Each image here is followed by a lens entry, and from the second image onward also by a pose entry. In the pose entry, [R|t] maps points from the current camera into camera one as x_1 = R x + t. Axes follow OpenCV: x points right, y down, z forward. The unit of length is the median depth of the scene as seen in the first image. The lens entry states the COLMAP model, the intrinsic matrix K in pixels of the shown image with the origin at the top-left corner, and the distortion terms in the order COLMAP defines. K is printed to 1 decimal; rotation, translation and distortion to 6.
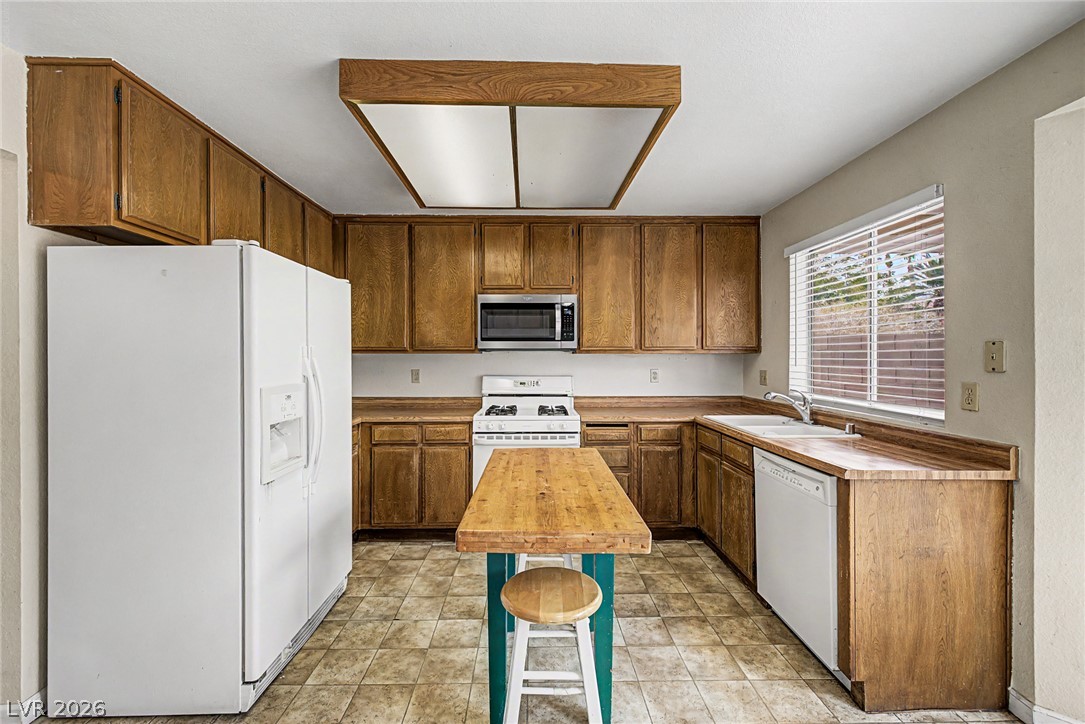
lens RADIAL K [[455.8, 0, 538.3], [0, 455.8, 356.3], [0, 0, 1]] dist [0.008506, -0.000569]
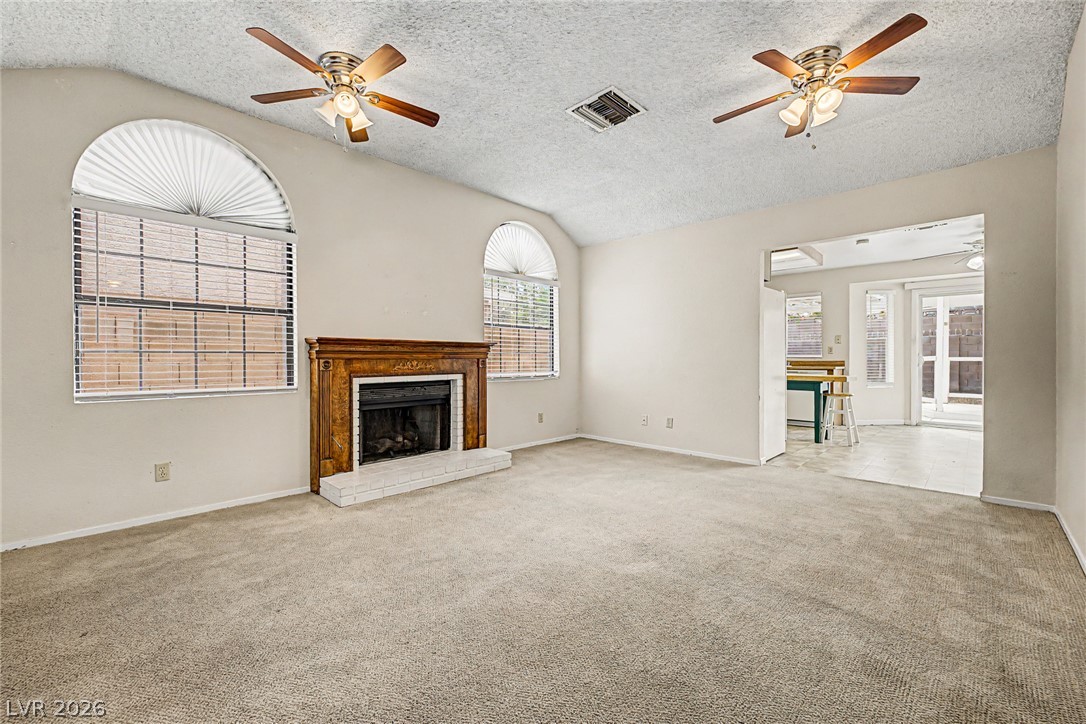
lens RADIAL K [[440.5, 0, 545.8], [0, 440.5, 360.3], [0, 0, 1]] dist [0.001197, -0.000037]
pose [[0.708830, -0.002201, 0.705376, -1.948688], [0.000050, 0.999995, 0.003070, 0.094723], [-0.705380, -0.002141, 0.708826, 0.045253]]
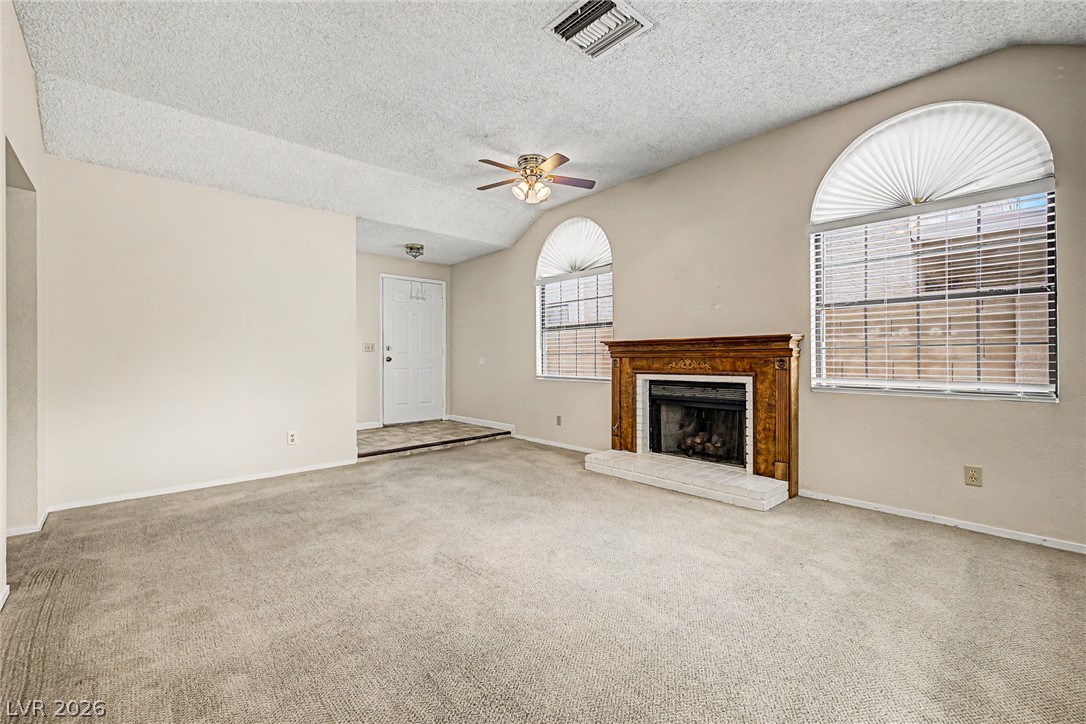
lens RADIAL K [[456.2, 0, 538.8], [0, 456.2, 356.3], [0, 0, 1]] dist [0.008506, -0.000569]
pose [[0.657355, -0.003224, -0.753574, -0.744315], [0.005602, 0.999984, 0.000609, 0.088333], [0.753560, -0.004621, 0.657362, 0.065316]]
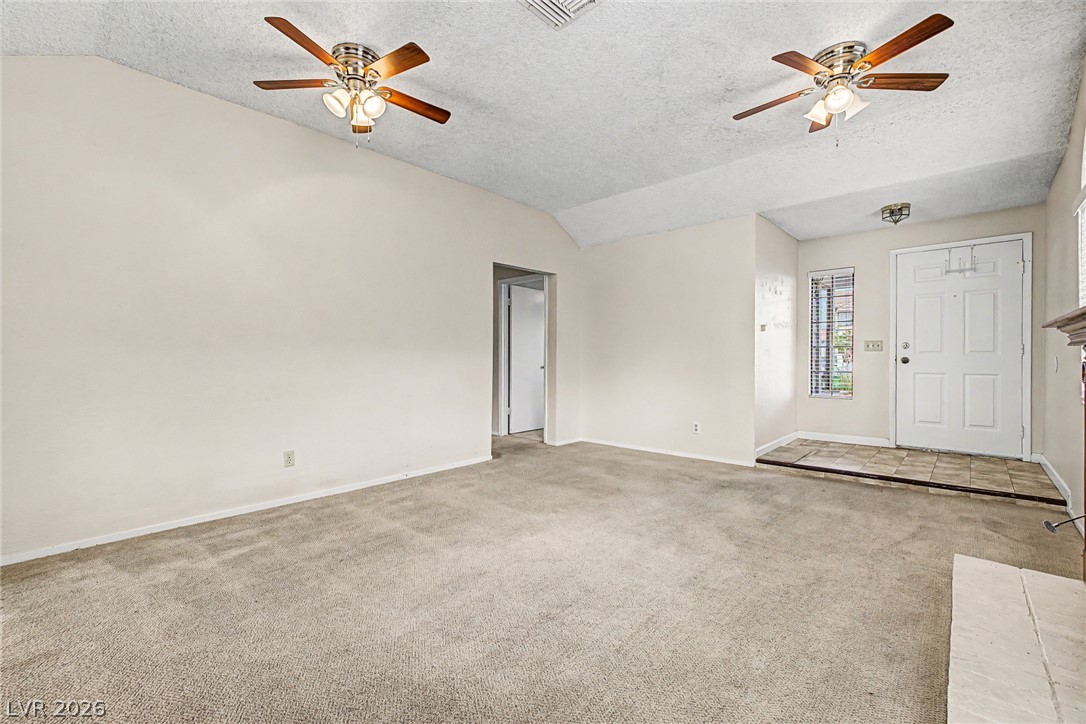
lens RADIAL K [[457.1, 0, 539.8], [0, 457.1, 361.4], [0, 0, 1]] dist [0.008509, -0.000103]
pose [[-0.682755, 0.012154, -0.730546, -0.734772], [0.005316, 0.999918, 0.011667, 0.078313], [0.730628, 0.004082, -0.682763, 1.014640]]
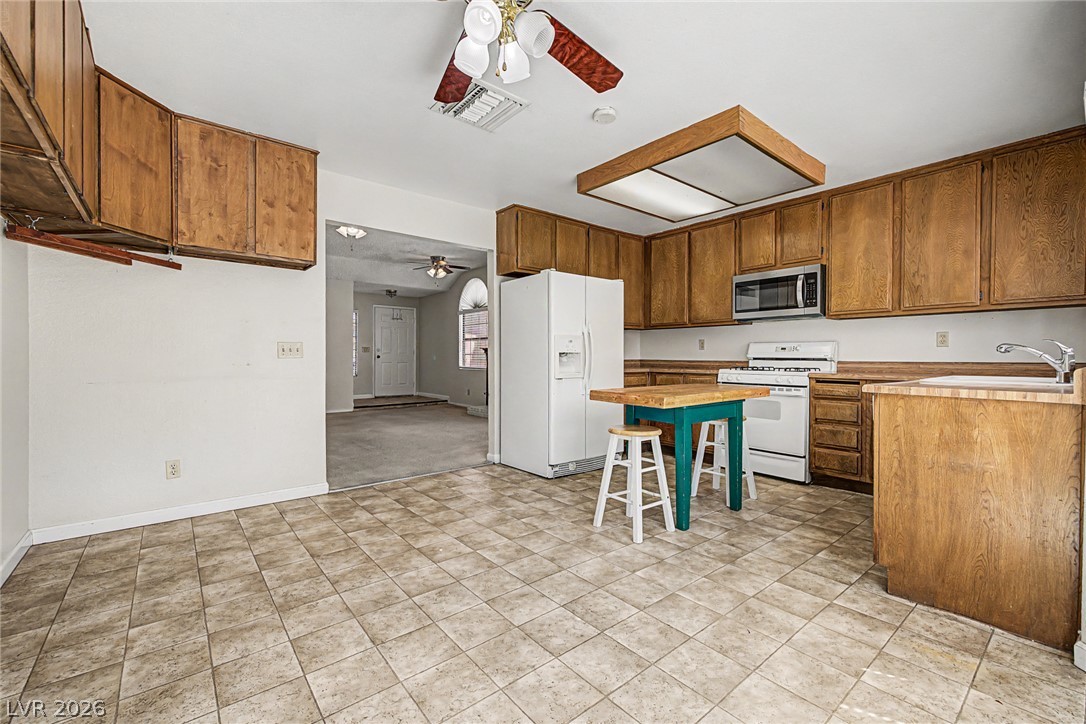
lens RADIAL K [[457.1, 0, 539.8], [0, 457.1, 361.4], [0, 0, 1]] dist [0.008509, -0.000103]
pose [[0.617129, 0.010128, -0.786797, 0.575644], [-0.000785, 0.999925, 0.012257, 0.090612], [0.786862, -0.006947, 0.617090, -0.221505]]
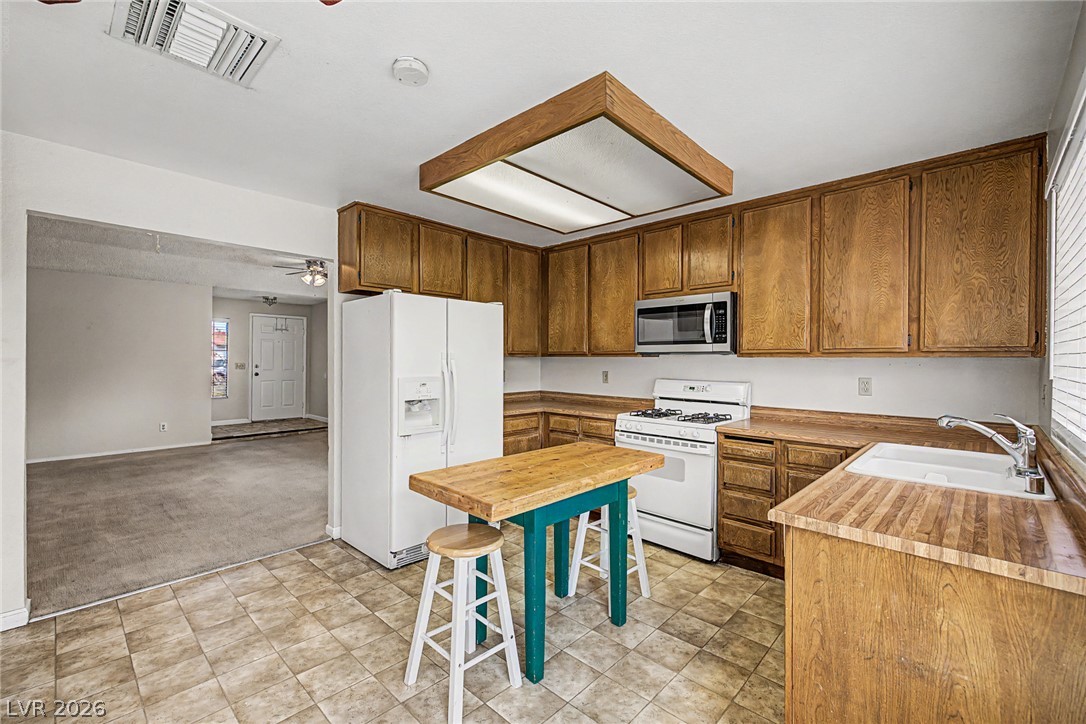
lens RADIAL K [[460.6, 0, 540.5], [0, 460.6, 362.3], [0, 0, 1]] dist [0.010478, -0.000390]
pose [[0.711814, 0.008651, -0.702314, 0.493451], [-0.005436, 0.999962, 0.006809, -0.000119], [0.702347, -0.001029, 0.711834, 0.092639]]
